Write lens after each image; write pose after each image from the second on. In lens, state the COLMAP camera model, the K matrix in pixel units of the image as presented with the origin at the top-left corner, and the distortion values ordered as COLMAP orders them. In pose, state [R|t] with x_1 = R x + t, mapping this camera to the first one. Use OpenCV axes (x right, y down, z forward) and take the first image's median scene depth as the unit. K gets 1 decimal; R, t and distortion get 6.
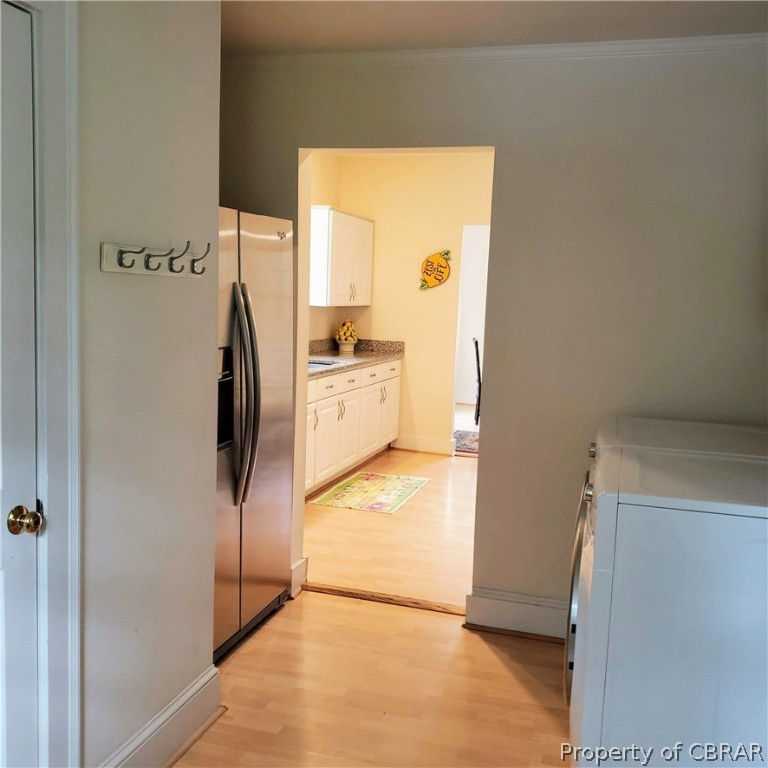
lens RADIAL K [[811.9, 0, 384.0], [0, 811.9, 384.0], [0, 0, 1]] dist [0.108133, -0.294257]
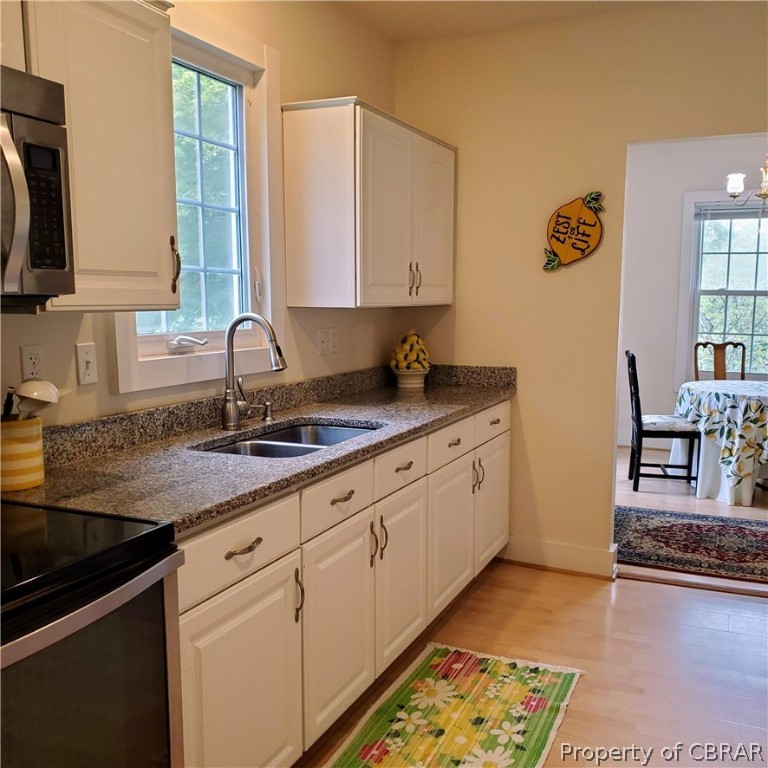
lens RADIAL K [[819.1, 0, 386.1], [0, 819.1, 397.2], [0, 0, 1]] dist [0.081394, -0.135277]
pose [[0.991871, -0.022454, -0.125249, 0.007055], [0.023530, 0.999698, 0.007114, -0.039269], [0.125052, -0.010003, 0.992100, 0.452343]]
